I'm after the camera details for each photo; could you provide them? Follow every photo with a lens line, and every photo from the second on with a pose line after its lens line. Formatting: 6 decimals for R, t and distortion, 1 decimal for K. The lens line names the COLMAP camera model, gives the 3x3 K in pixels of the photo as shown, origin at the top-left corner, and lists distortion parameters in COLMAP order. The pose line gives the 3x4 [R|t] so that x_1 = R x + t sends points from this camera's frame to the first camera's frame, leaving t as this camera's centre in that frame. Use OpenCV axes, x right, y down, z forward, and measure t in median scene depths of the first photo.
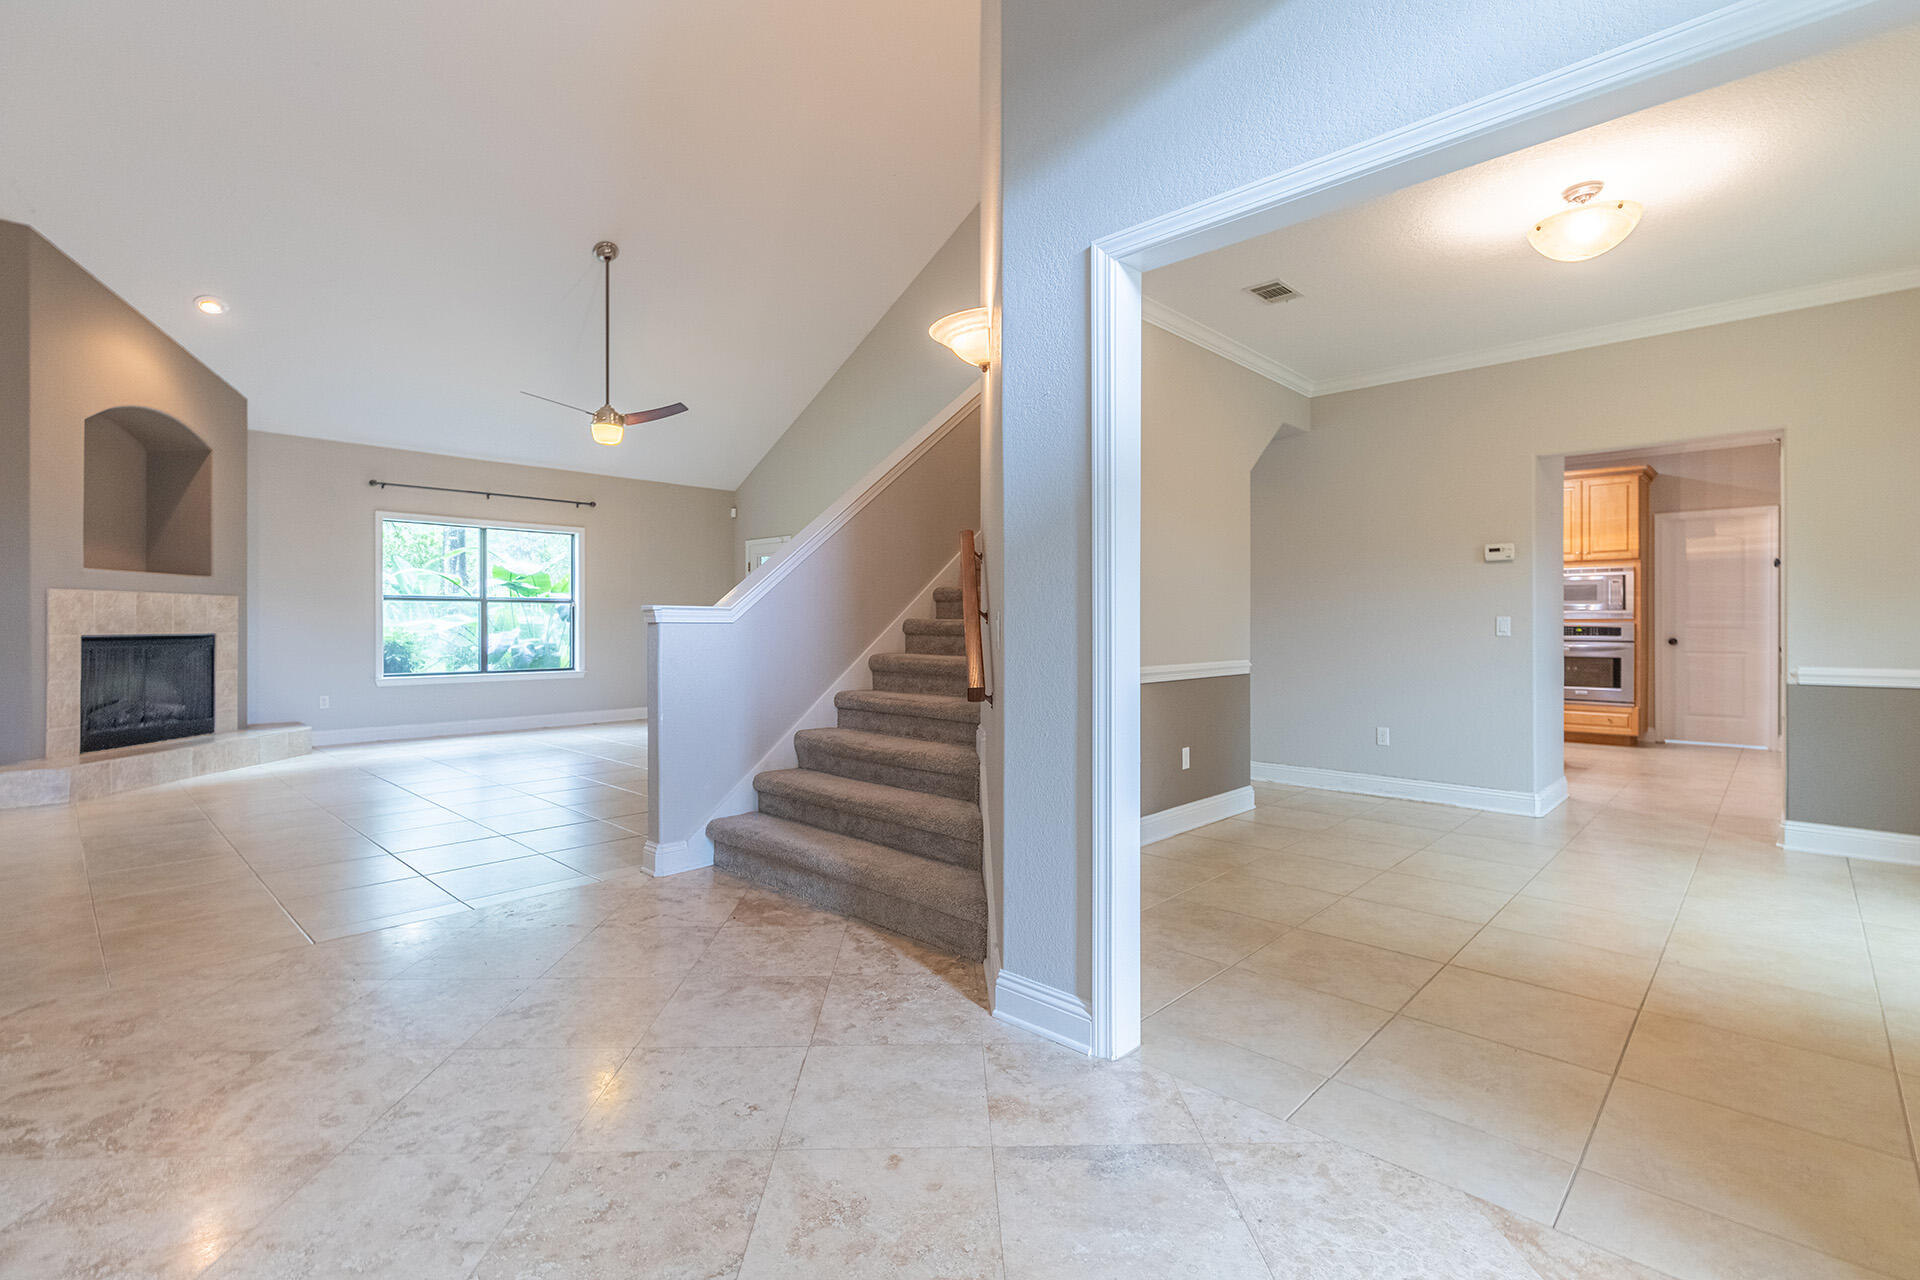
lens RADIAL K [[870.6, 0, 931.2], [0, 870.6, 619.3], [0, 0, 1]] dist [-0.000861, 0.001078]
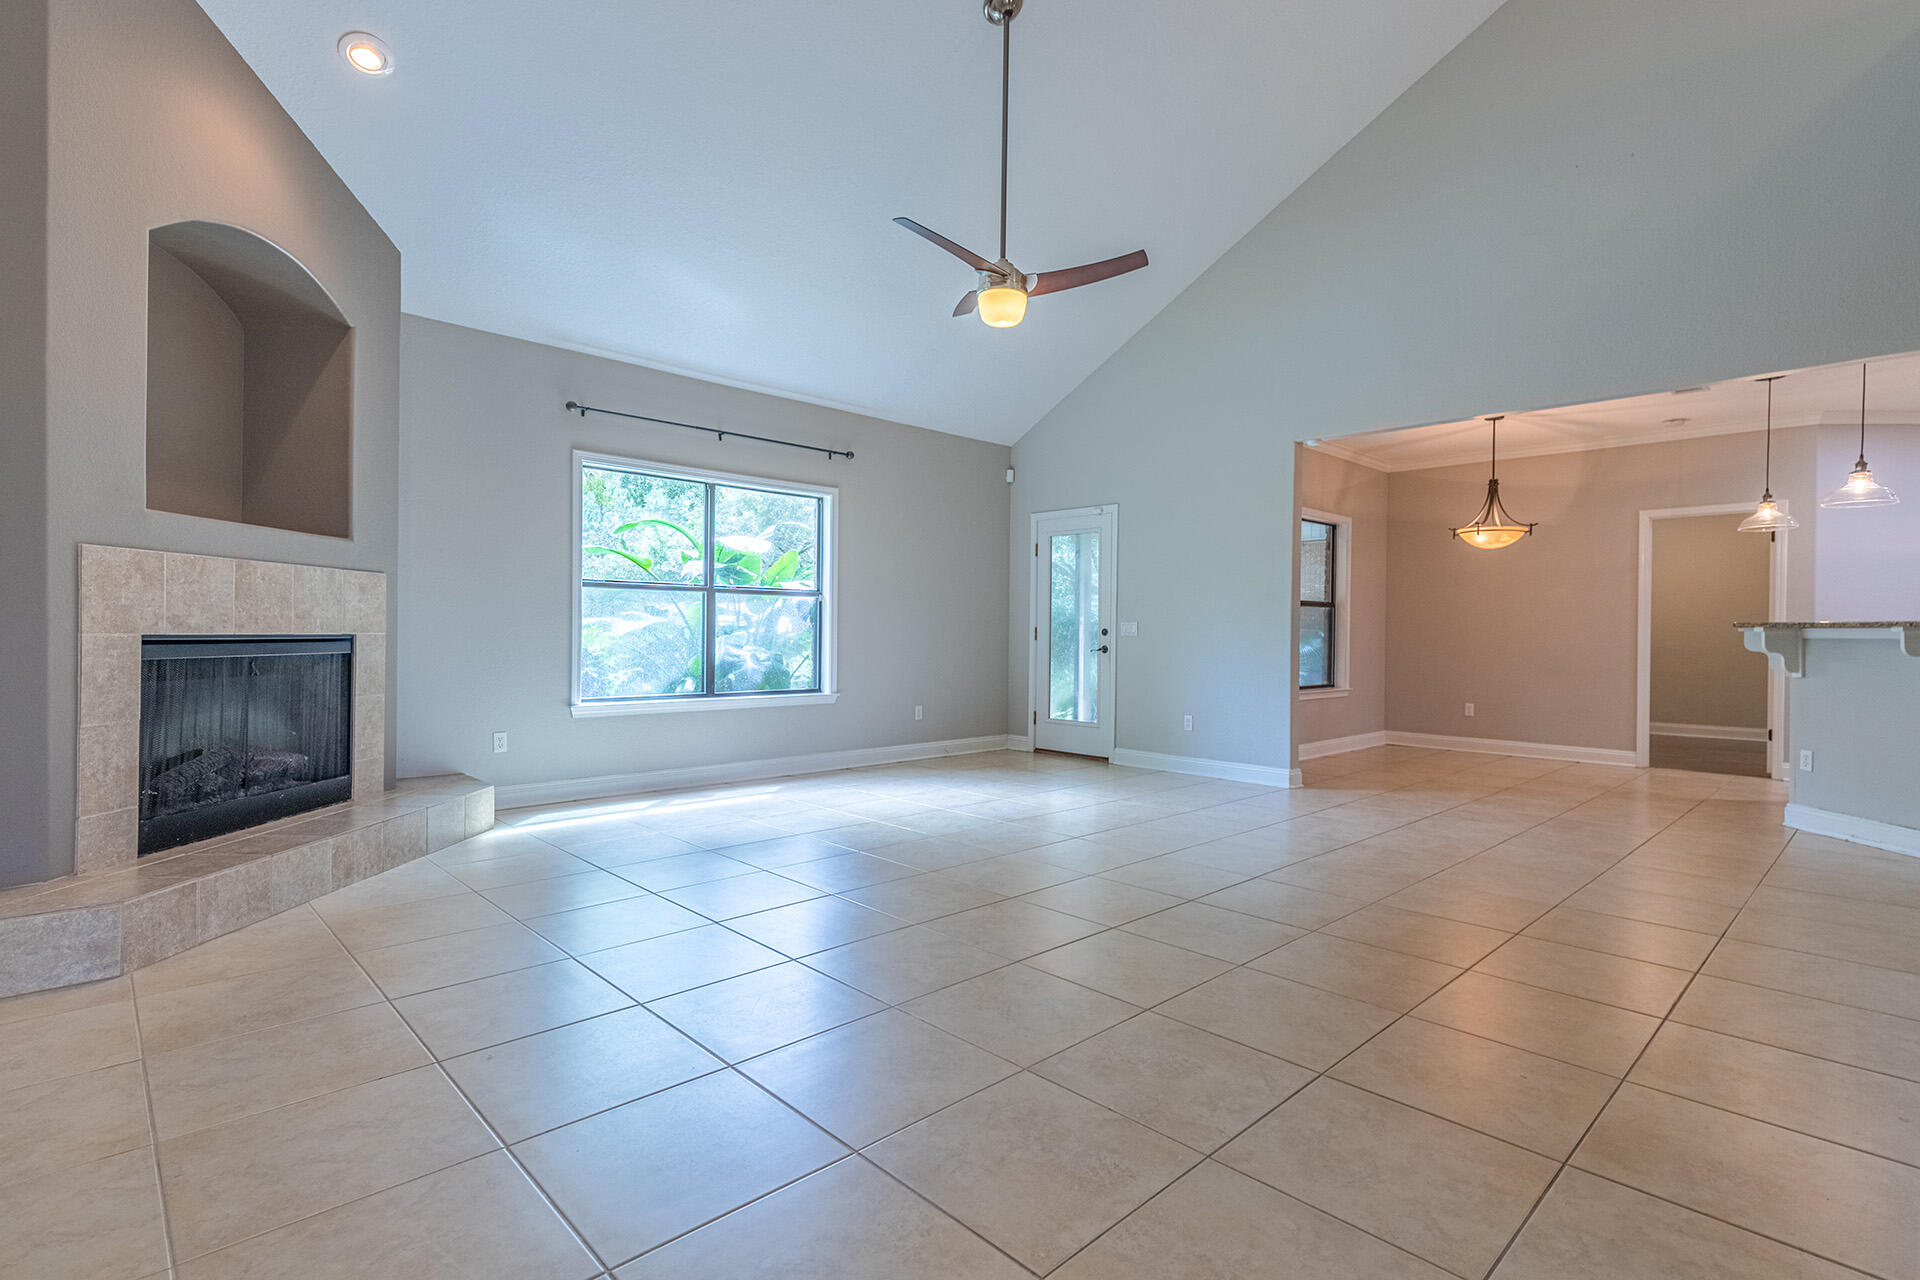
lens RADIAL K [[900.9, 0, 966.8], [0, 900.9, 629.2], [0, 0, 1]] dist [0.008440, -0.002866]
pose [[0.999864, 0.009131, -0.013755, -0.392159], [-0.009114, 0.999958, 0.001276, 0.008540], [0.013766, -0.001151, 0.999905, 0.383202]]
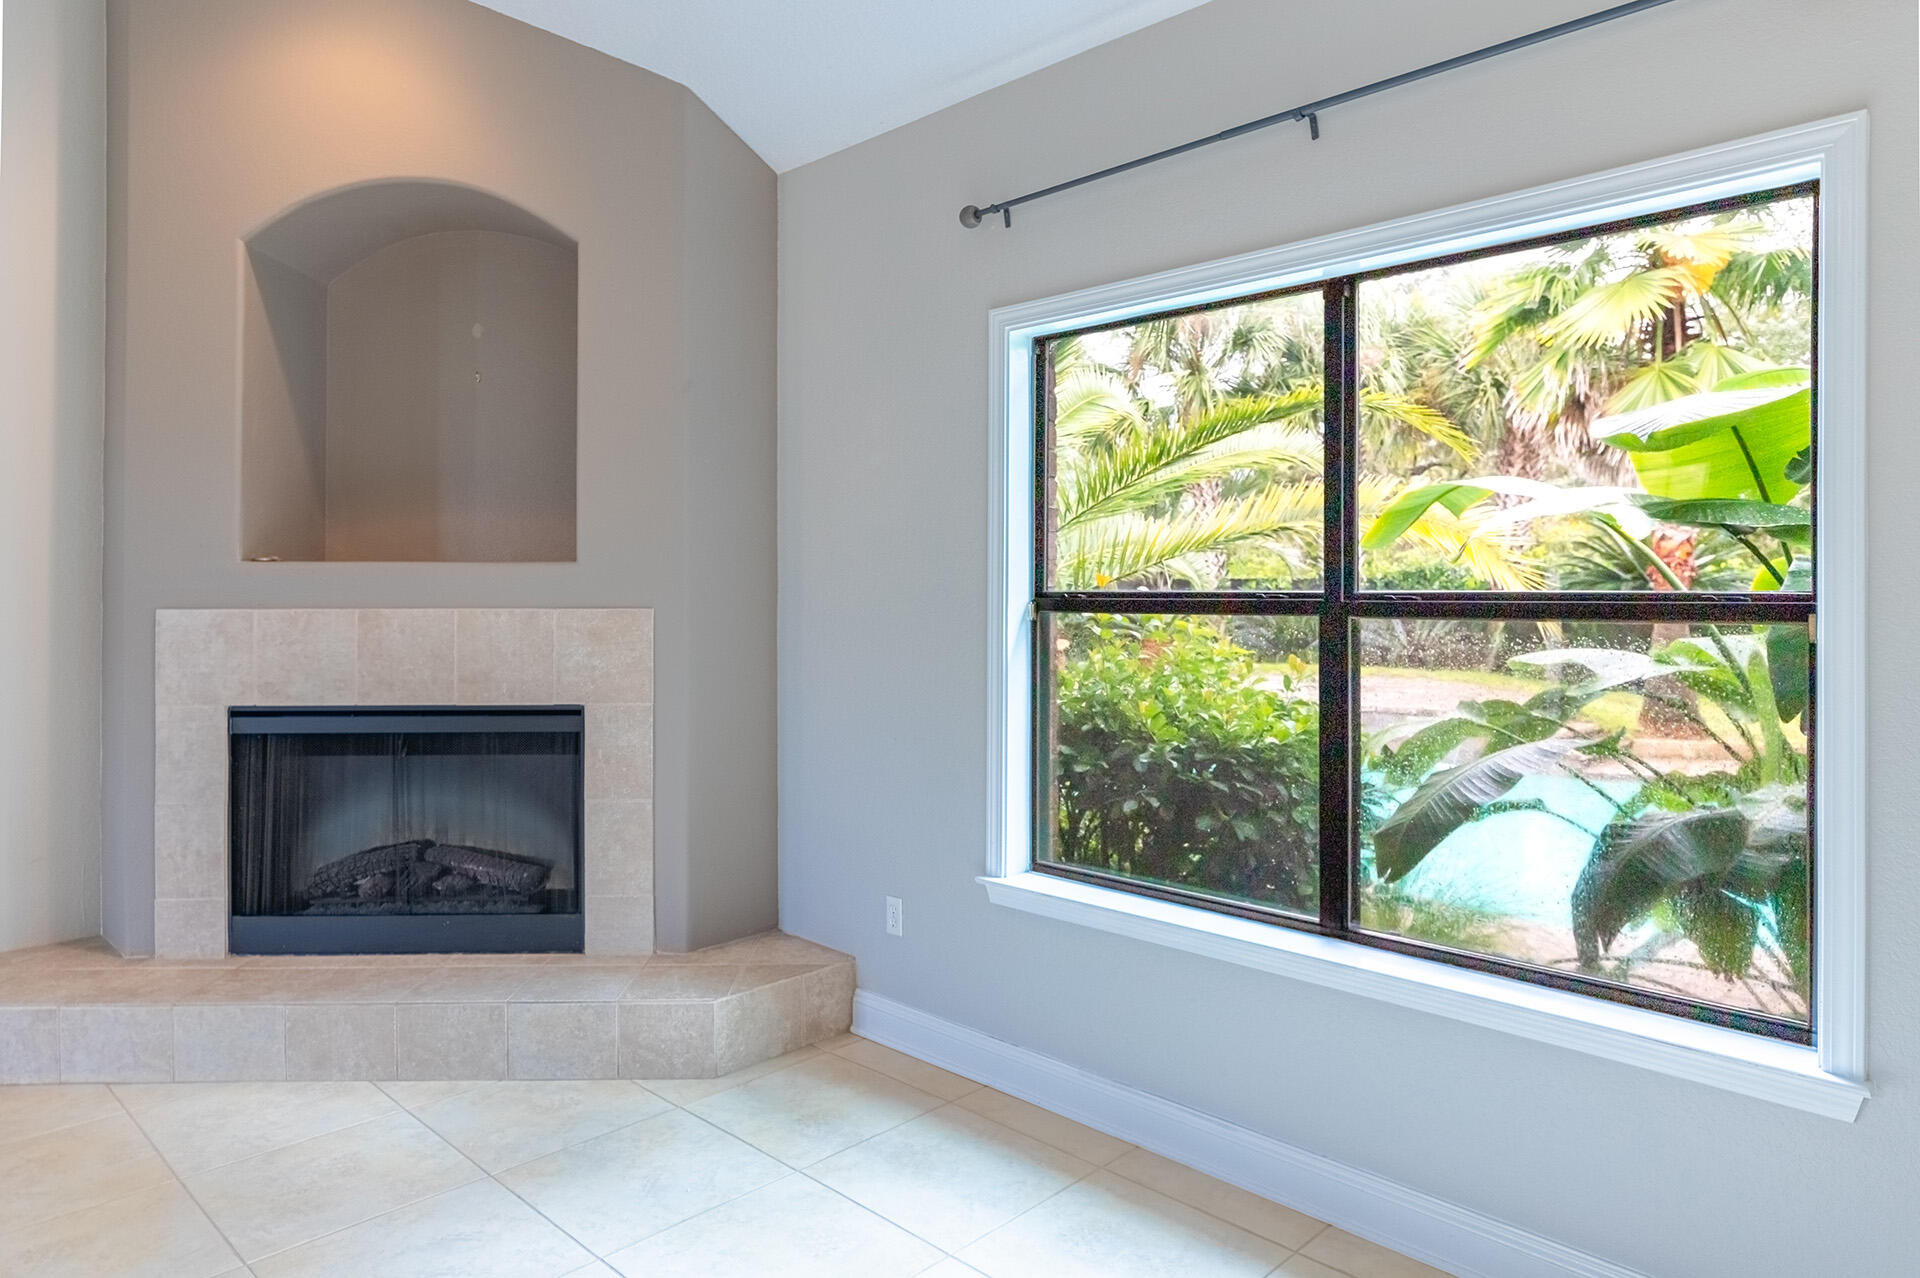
lens RADIAL K [[1147.4, 0, 963.0], [0, 1147.4, 617.5], [0, 0, 1]] dist [0.001500, -0.000265]
pose [[0.052941, 0.015038, -0.998484, -0.286636], [0.003702, 0.999877, 0.015255, -0.030833], [0.998591, -0.004504, 0.052879, 1.149496]]
